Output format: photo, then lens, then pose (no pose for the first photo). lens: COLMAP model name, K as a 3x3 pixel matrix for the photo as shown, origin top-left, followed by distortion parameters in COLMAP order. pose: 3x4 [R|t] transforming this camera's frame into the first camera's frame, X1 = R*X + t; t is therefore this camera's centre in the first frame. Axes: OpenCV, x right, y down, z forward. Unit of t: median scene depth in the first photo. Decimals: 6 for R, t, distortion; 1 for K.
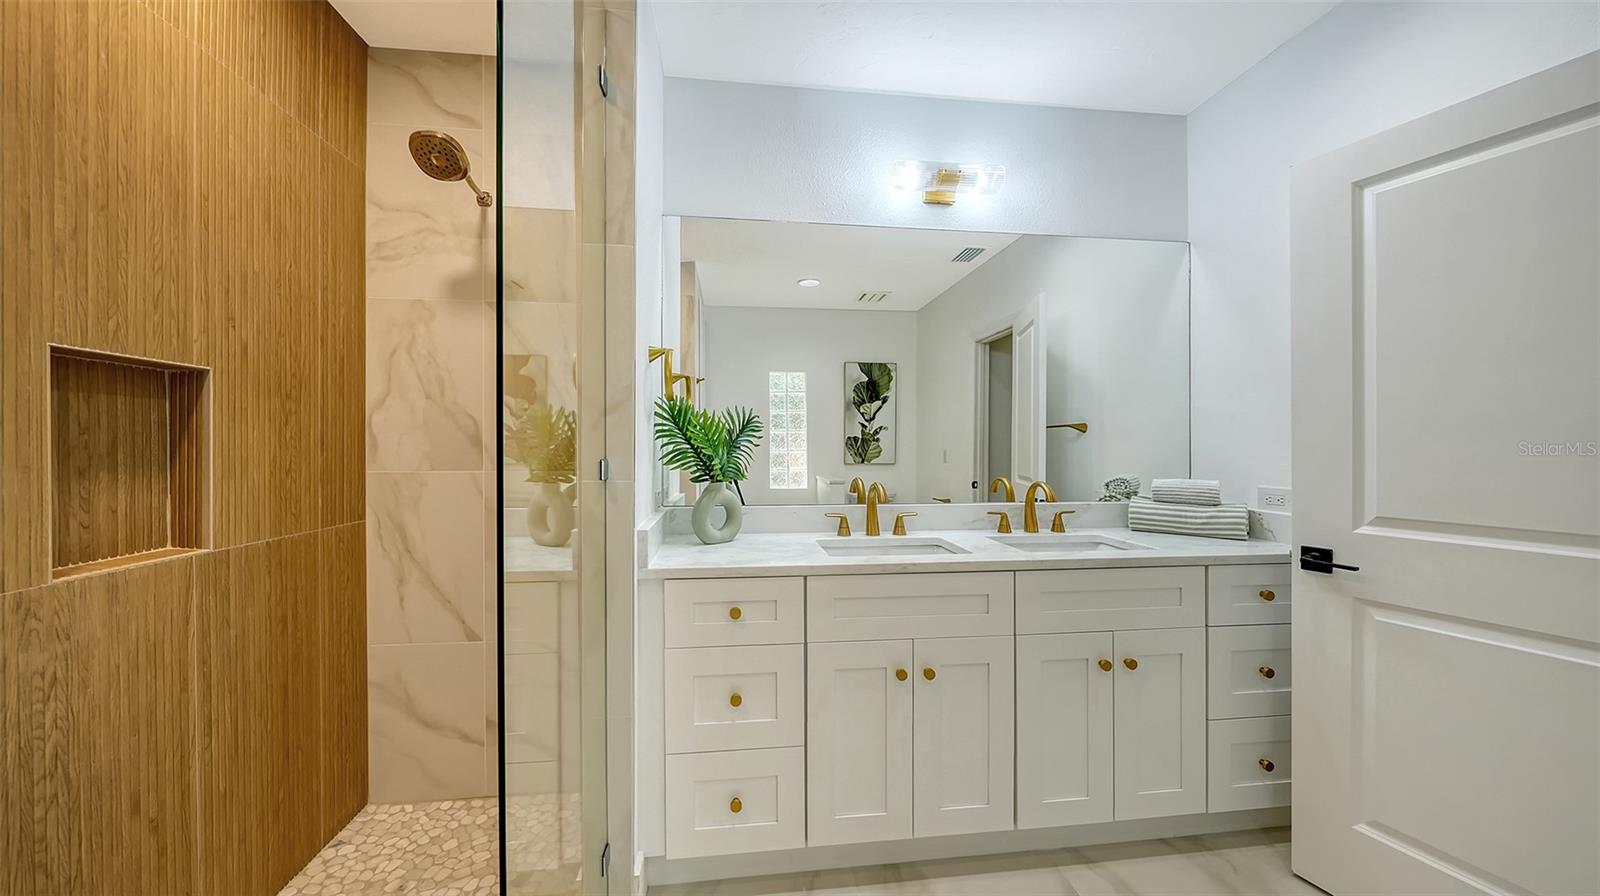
lens RADIAL K [[554.5, 0, 815.9], [0, 554.5, 446.5], [0, 0, 1]] dist [-0.000896, -0.000187]
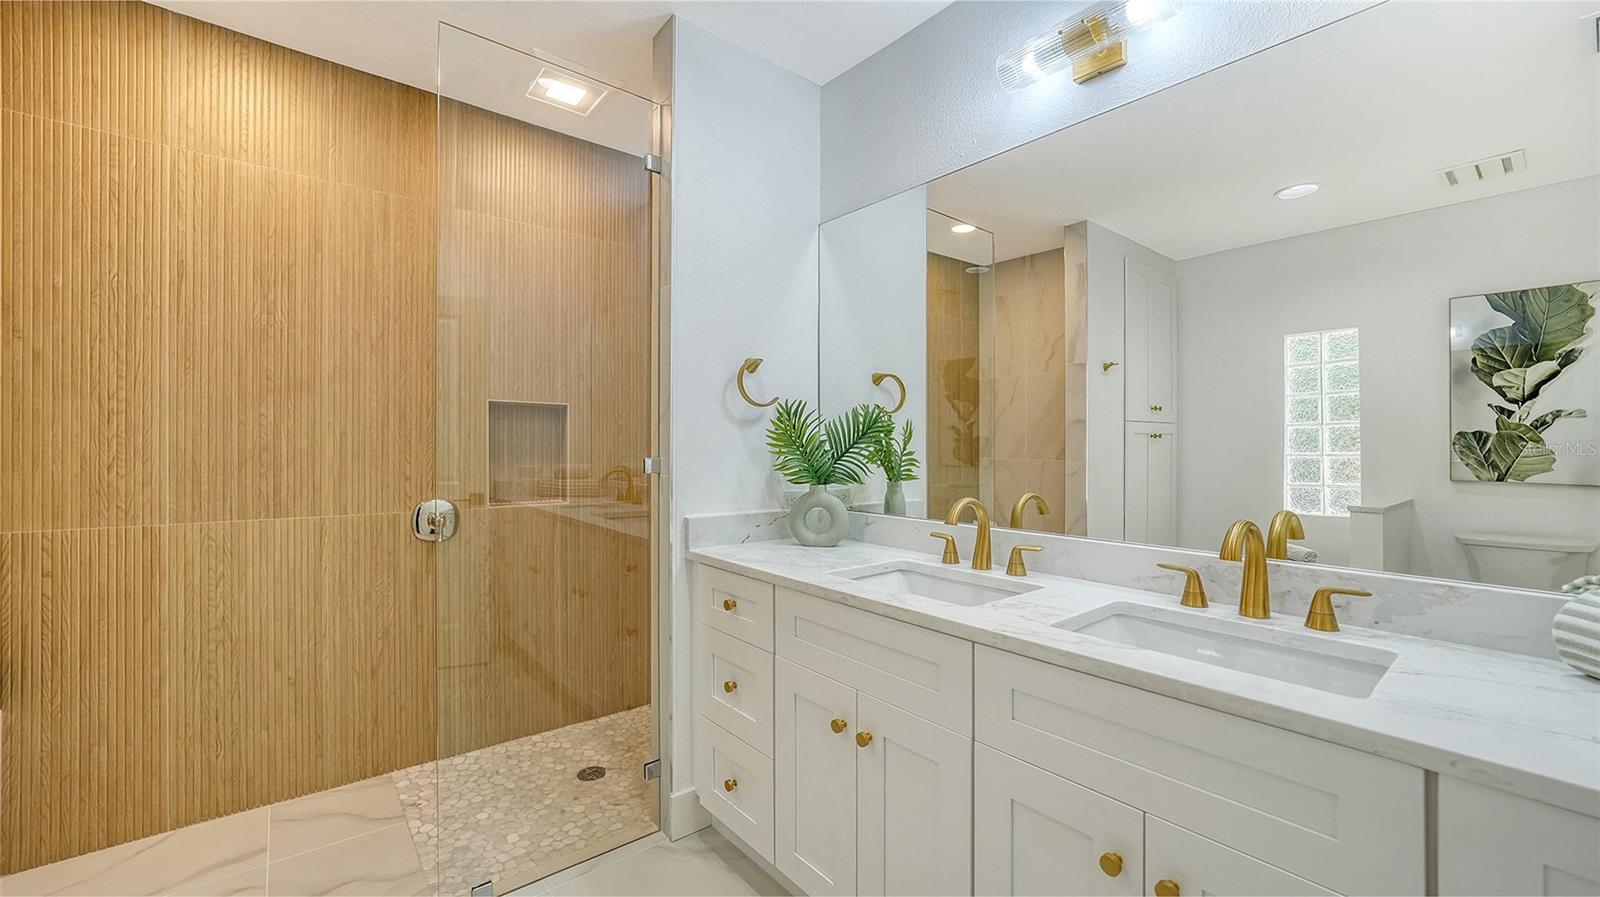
lens RADIAL K [[642.6, 0, 815.1], [0, 642.6, 442.3], [0, 0, 1]] dist [-0.012736, -0.000107]
pose [[0.535423, -0.002450, -0.844581, 0.246380], [-0.004015, 0.999977, -0.005446, -0.001546], [0.844575, 0.006307, 0.535401, 0.119860]]
